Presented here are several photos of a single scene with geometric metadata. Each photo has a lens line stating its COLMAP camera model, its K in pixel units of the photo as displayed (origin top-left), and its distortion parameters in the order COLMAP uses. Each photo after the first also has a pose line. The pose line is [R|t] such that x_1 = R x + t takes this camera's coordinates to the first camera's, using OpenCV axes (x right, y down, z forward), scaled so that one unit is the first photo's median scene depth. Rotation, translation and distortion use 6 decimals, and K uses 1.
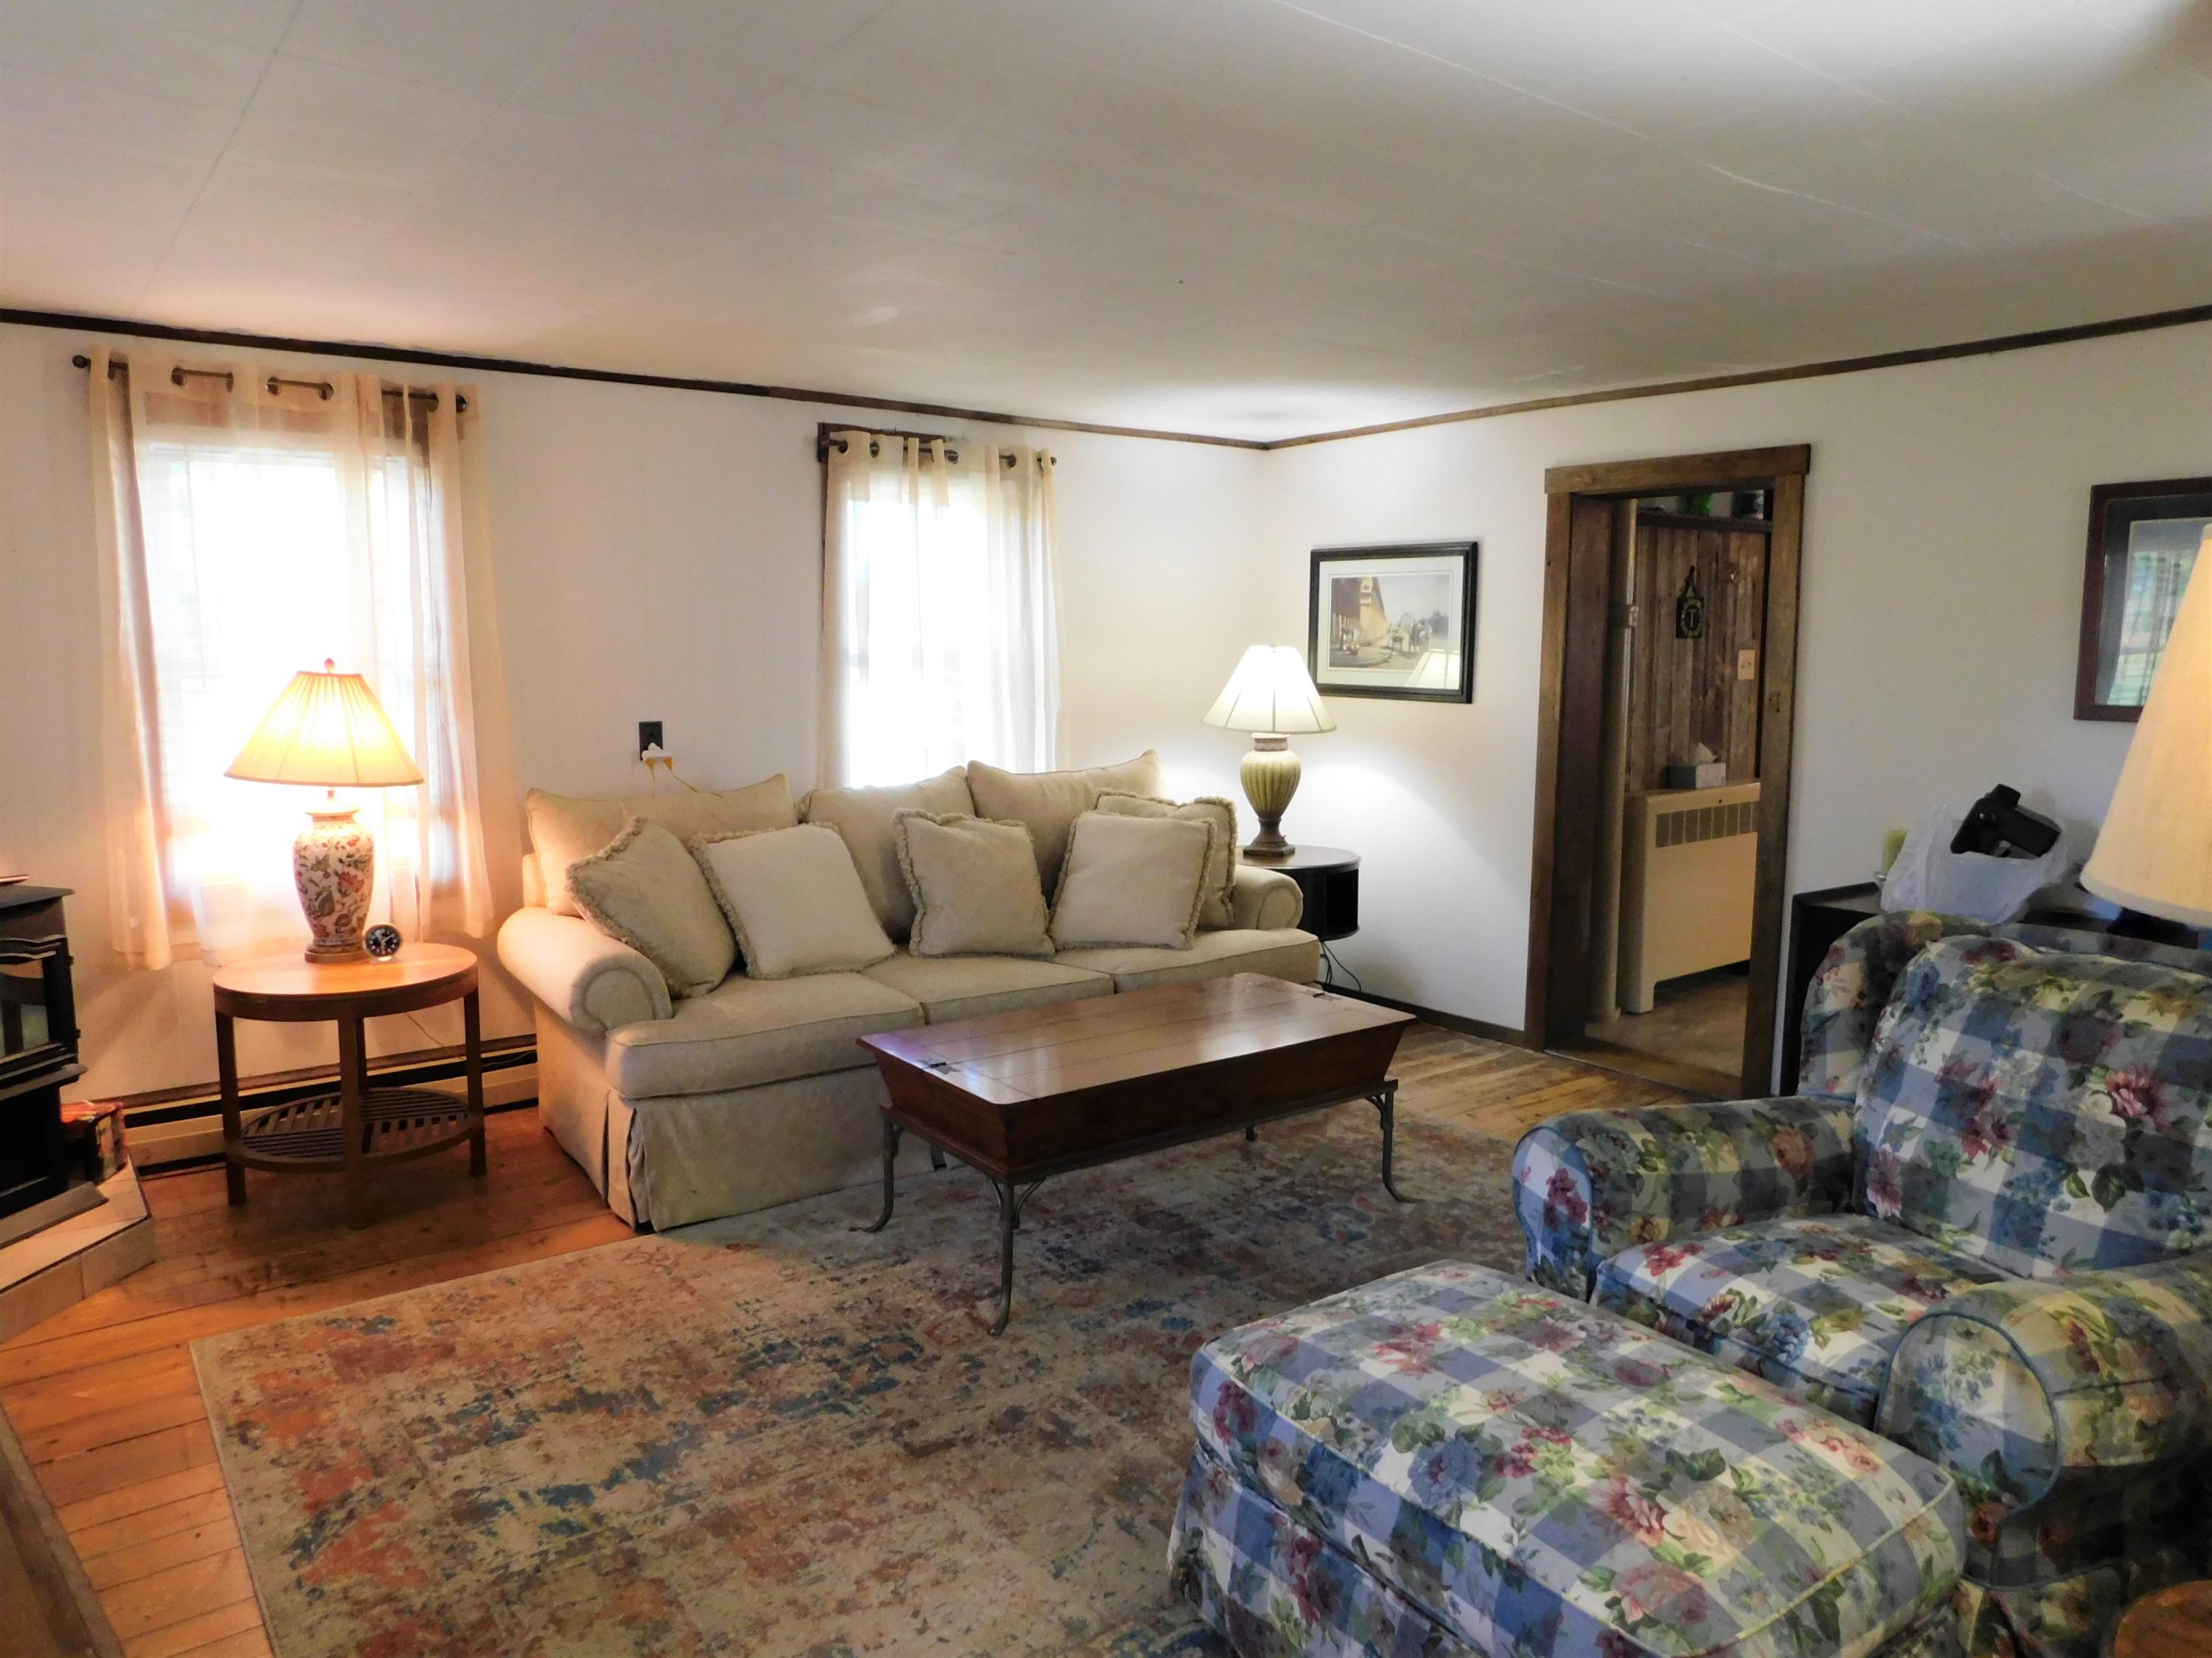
lens RADIAL K [[1534.3, 0, 1071.1], [0, 1534.3, 821.9], [0, 0, 1]] dist [-0.073215, 0.066668]
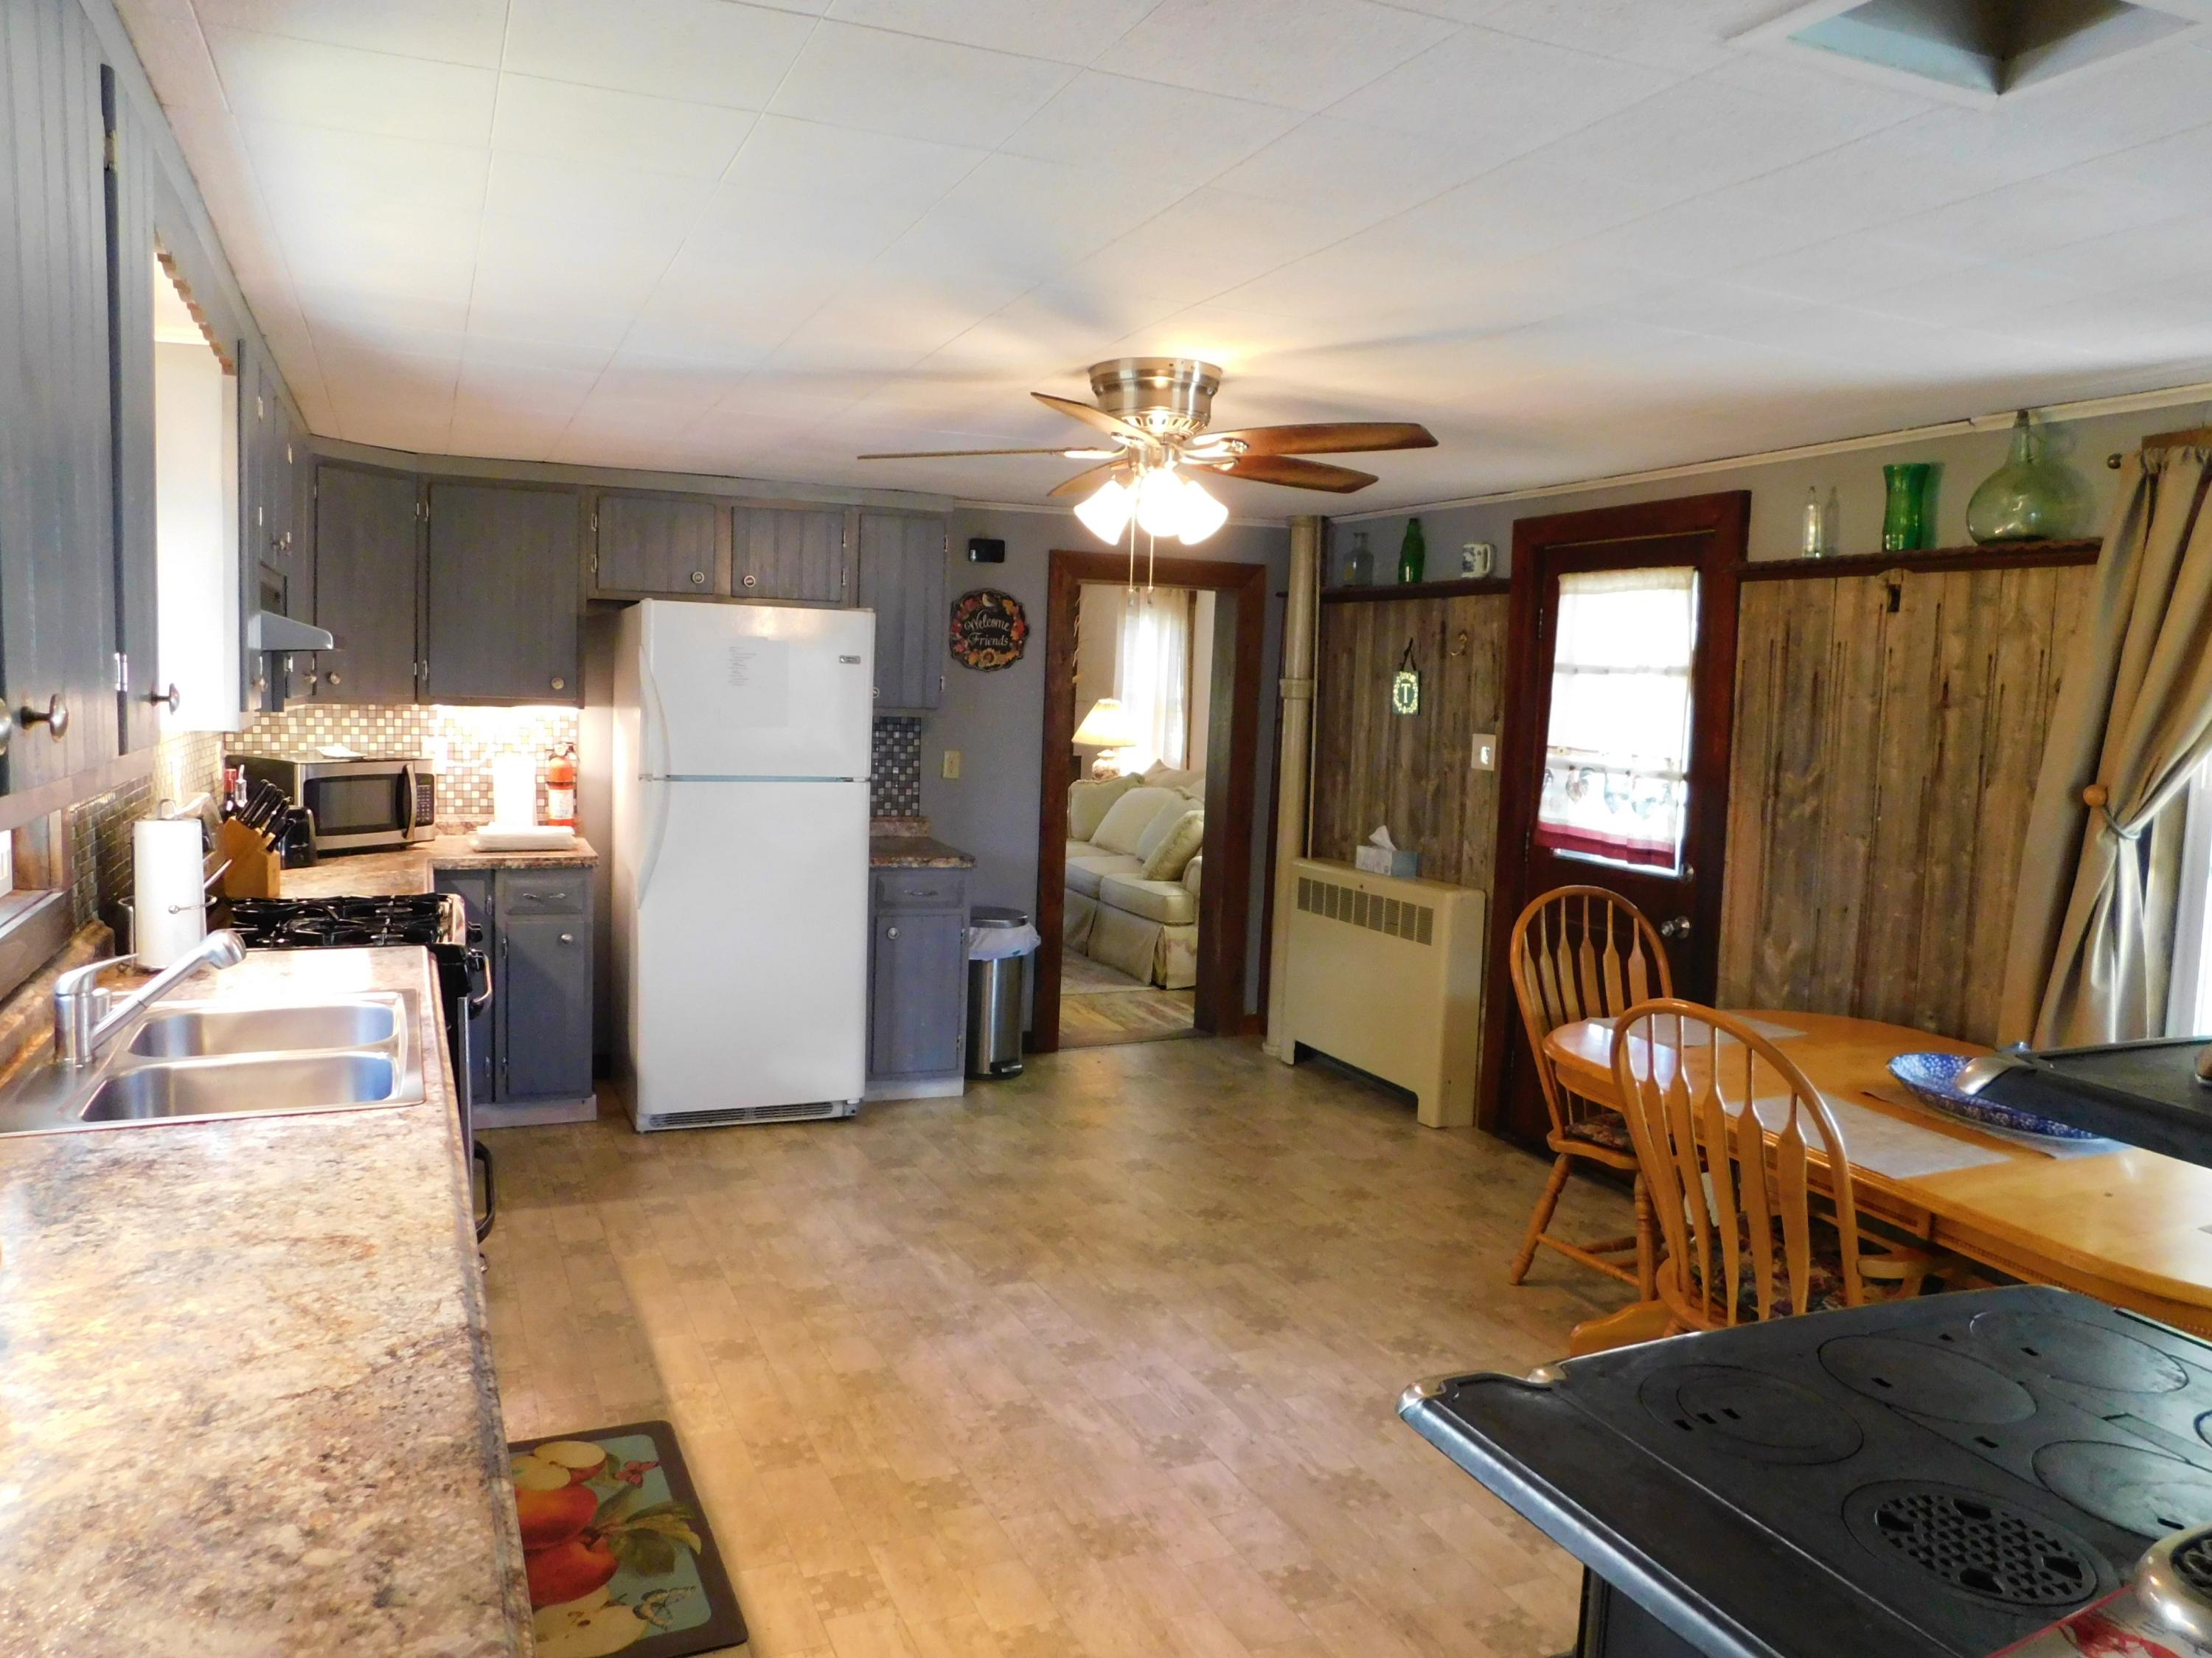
lens RADIAL K [[1534.3, 0, 1071.1], [0, 1534.3, 821.9], [0, 0, 1]] dist [-0.073215, 0.066668]
pose [[-0.234160, 0.087261, -0.968274, 2.077887], [-0.154927, 0.979887, 0.125774, -0.216269], [0.959774, 0.179463, -0.215931, 1.540836]]
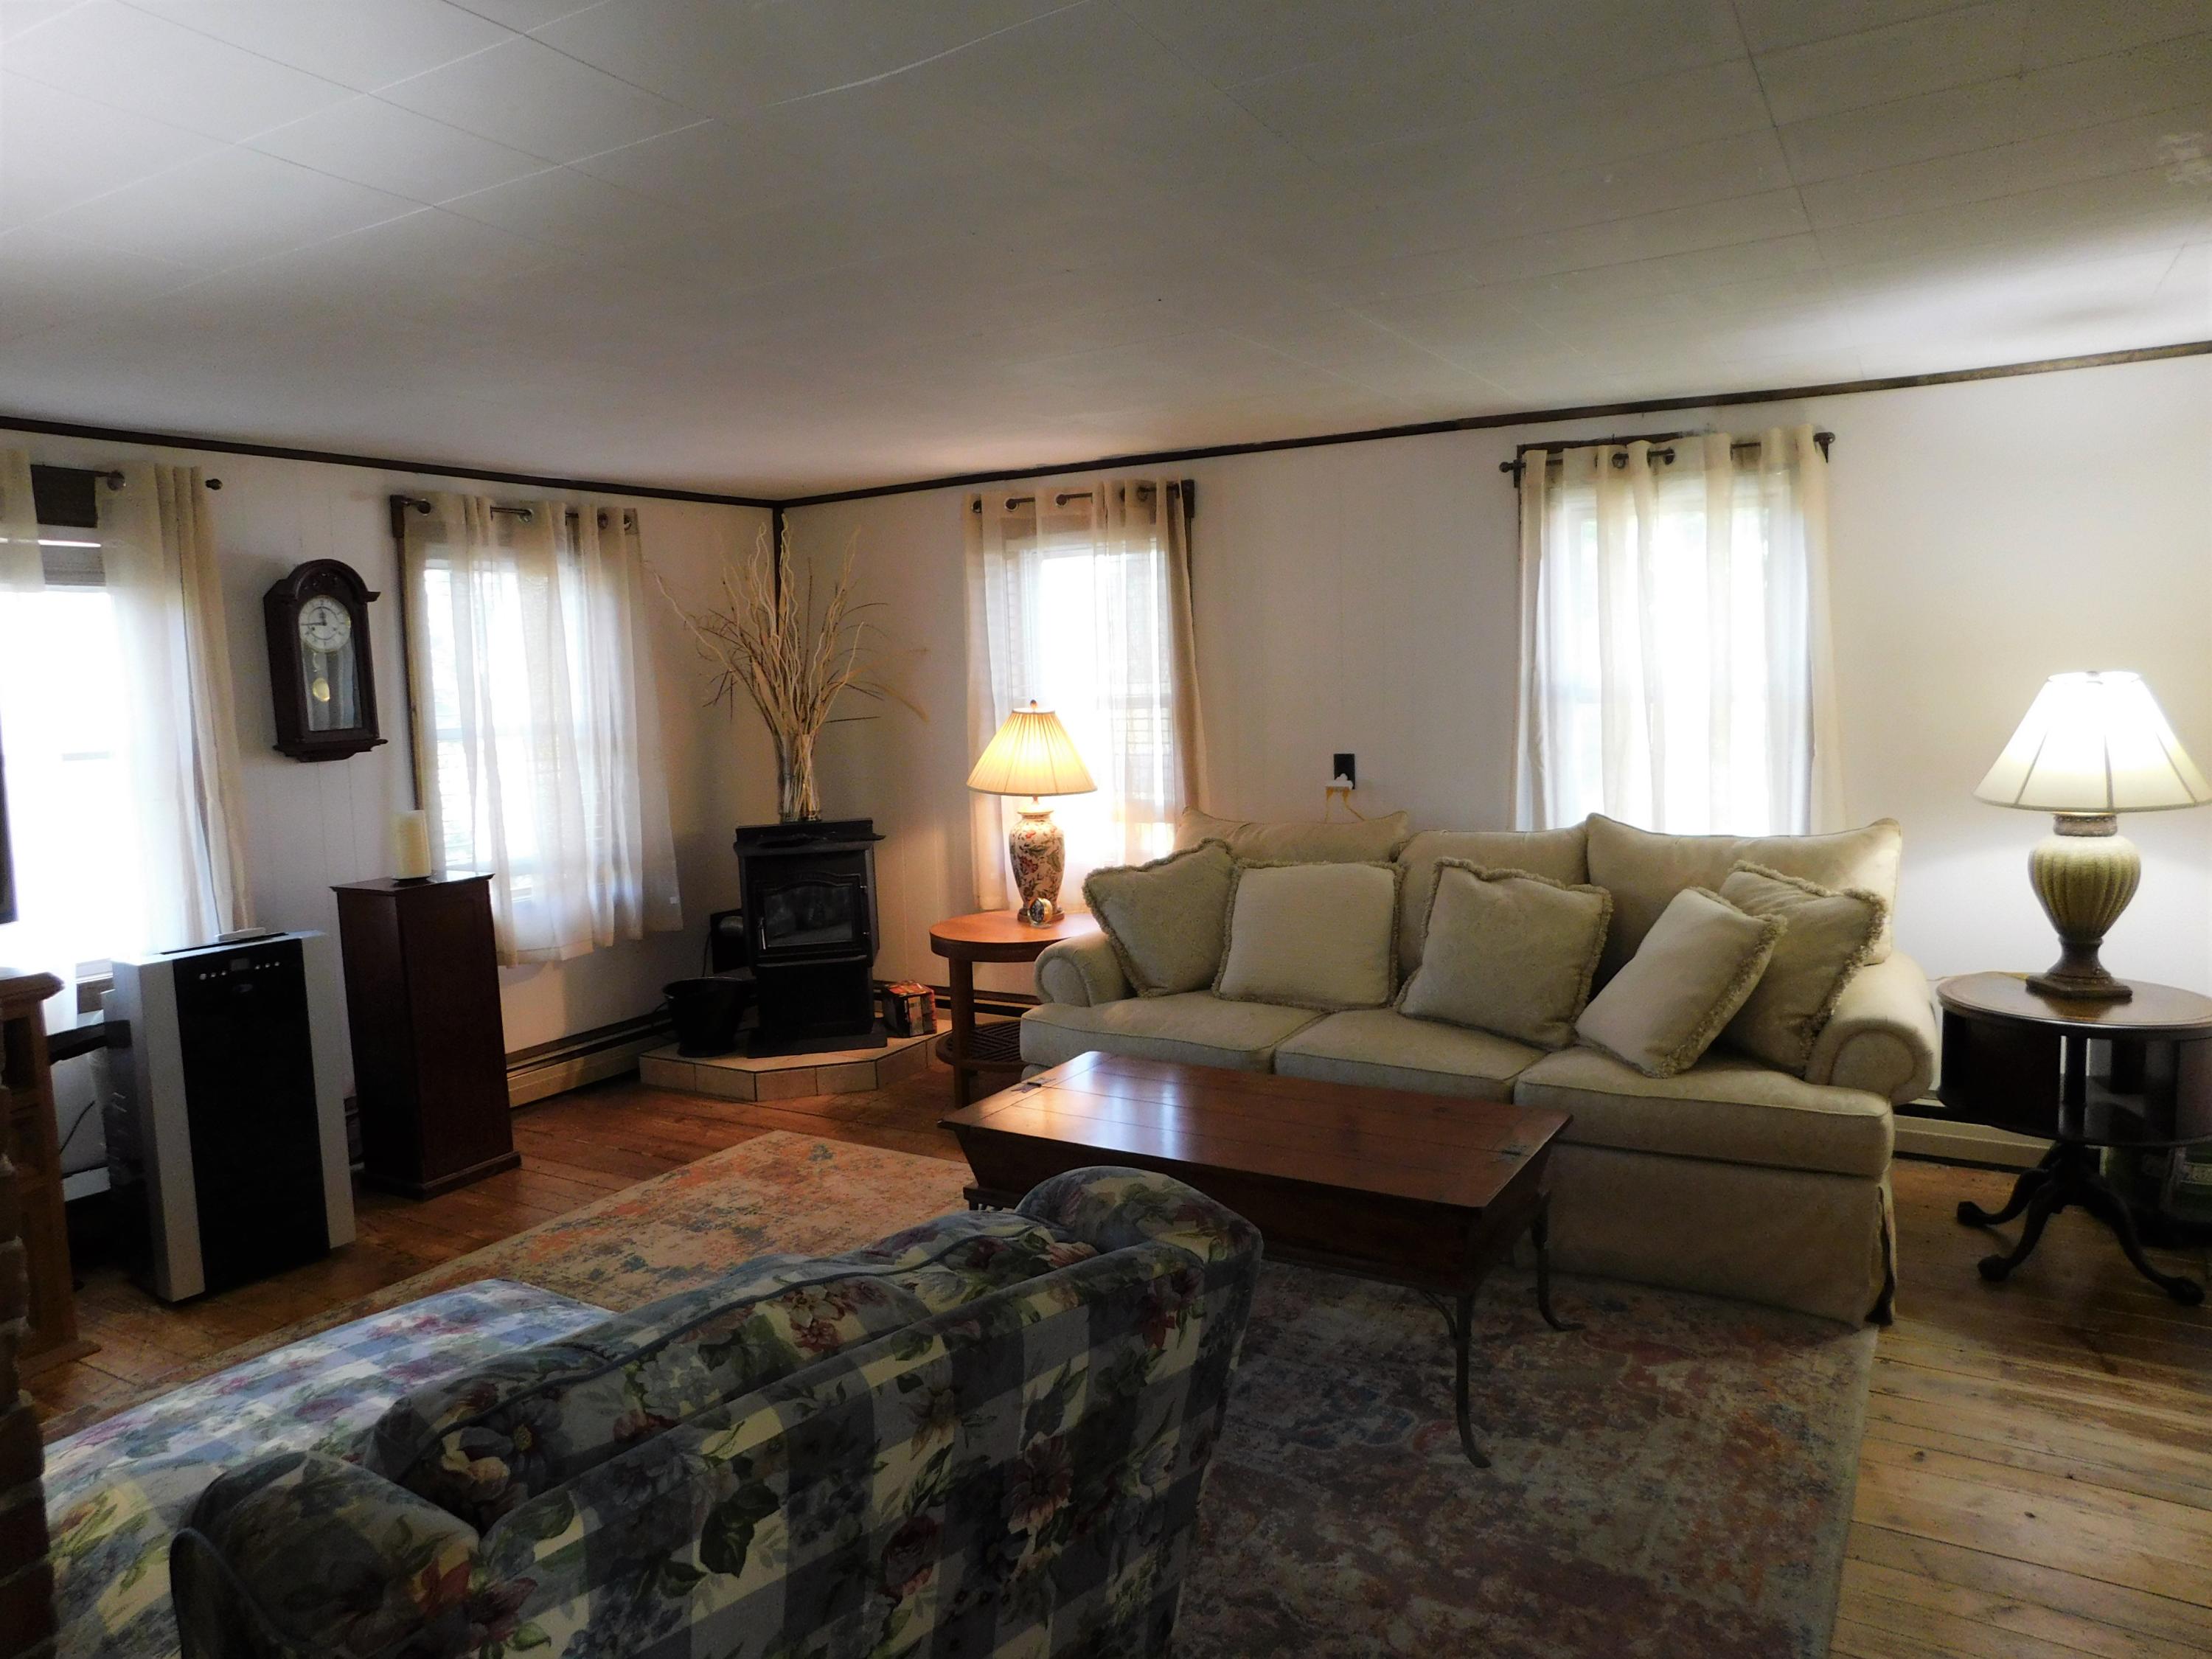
lens RADIAL K [[1448.8, 0, 1106.0], [0, 1448.8, 829.5], [0, 0, 1]] dist [-0.061991, 0.036979]
pose [[0.393482, 0.083067, -0.915572, 0.739092], [-0.080170, 0.995216, 0.055838, -0.069828], [0.915830, 0.051430, 0.398259, 0.546832]]
